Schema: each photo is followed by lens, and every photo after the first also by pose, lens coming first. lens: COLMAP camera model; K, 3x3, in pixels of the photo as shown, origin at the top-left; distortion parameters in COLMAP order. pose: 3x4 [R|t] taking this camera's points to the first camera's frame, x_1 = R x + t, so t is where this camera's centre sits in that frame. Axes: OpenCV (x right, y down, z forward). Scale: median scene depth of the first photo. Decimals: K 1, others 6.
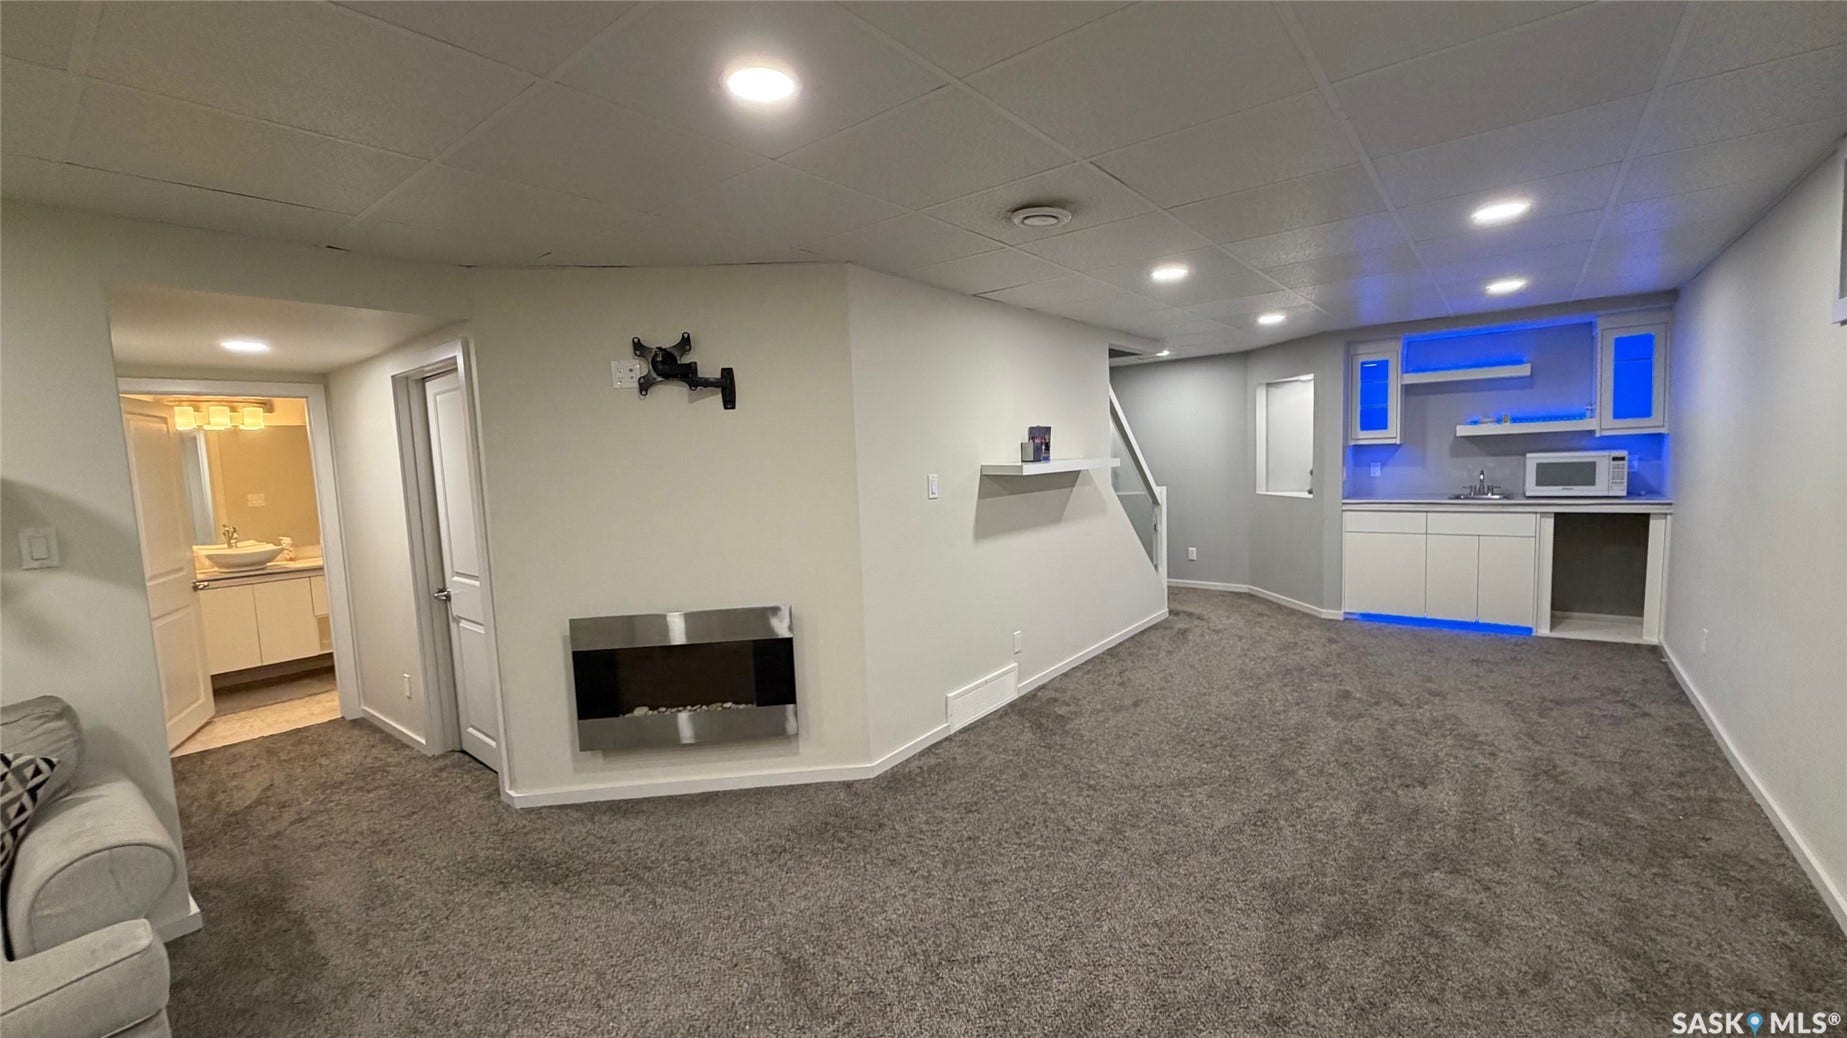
lens RADIAL K [[731.7, 0, 923.5], [0, 731.7, 519.0], [0, 0, 1]] dist [-0.000220, -0.000041]
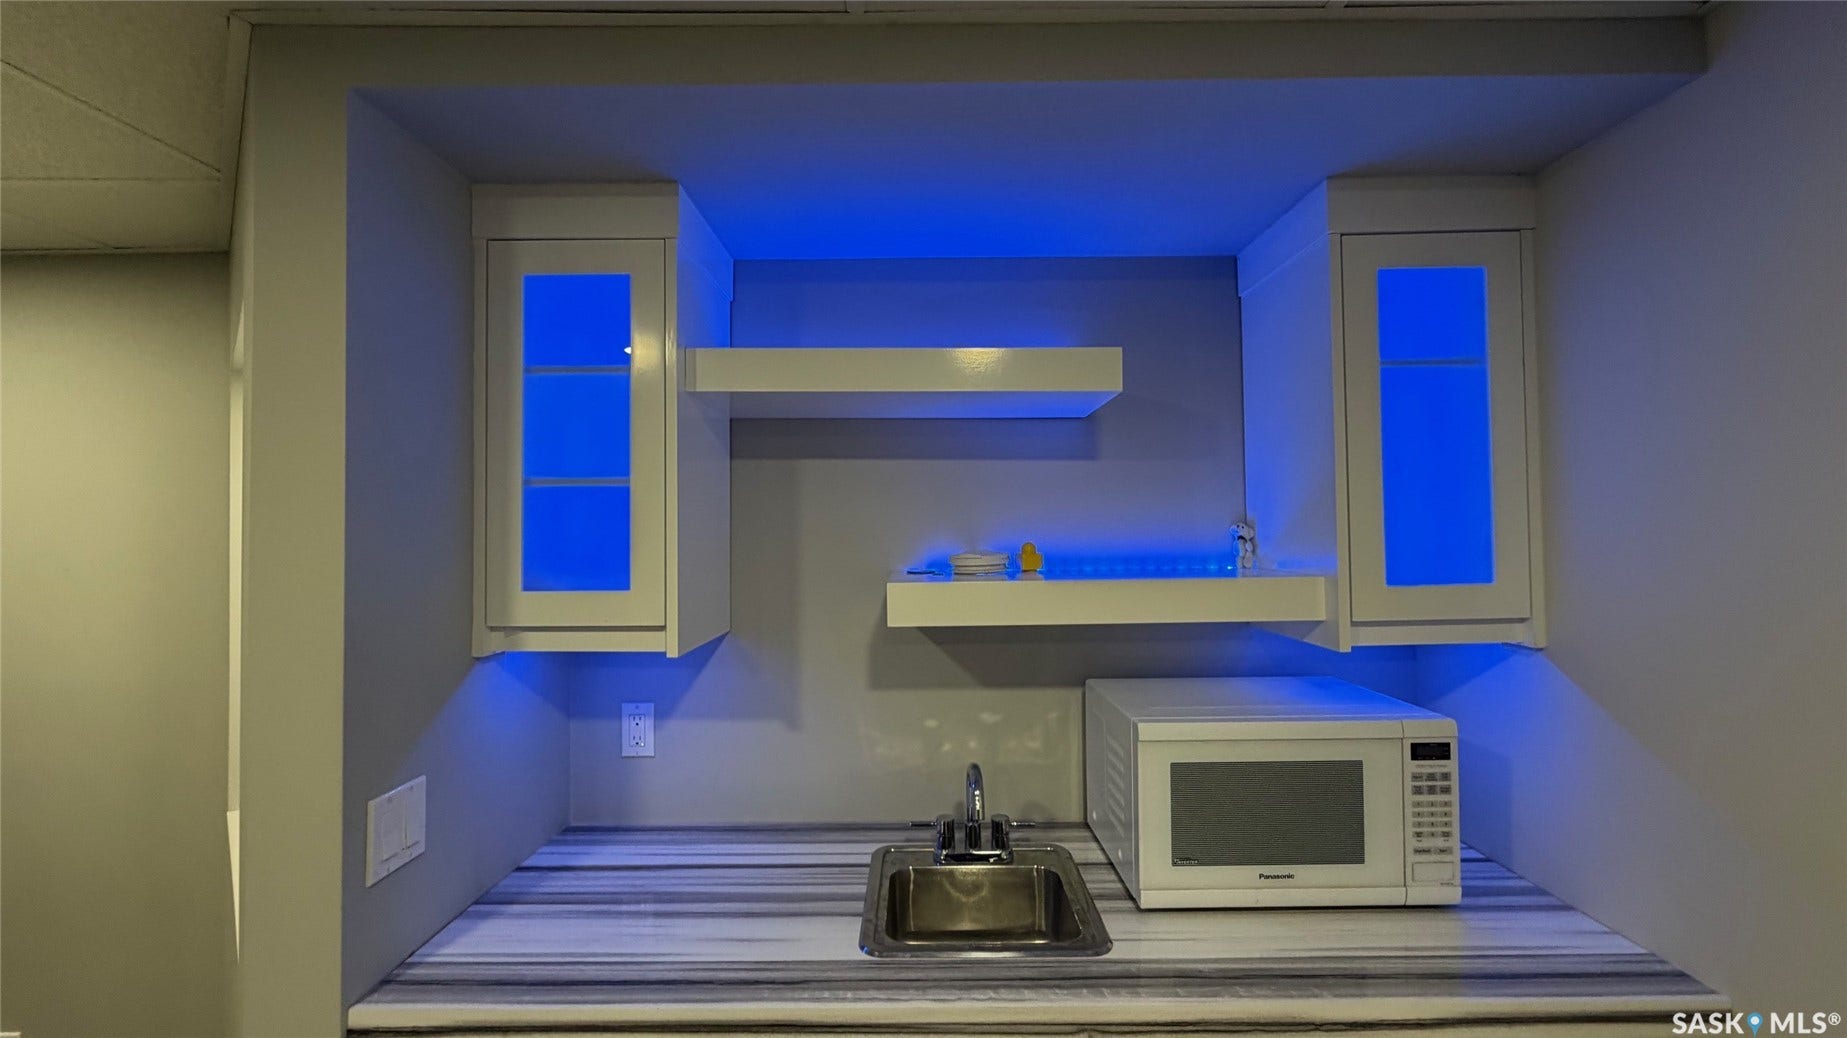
lens RADIAL K [[1290.8, 0, 925.0], [0, 1290.8, 514.4], [0, 0, 1]] dist [0.114906, -0.188756]
pose [[0.785459, 0.060725, 0.615927, 0.475998], [0.027219, 0.990823, -0.132397, -0.093403], [-0.618315, 0.120757, 0.776598, 0.660228]]
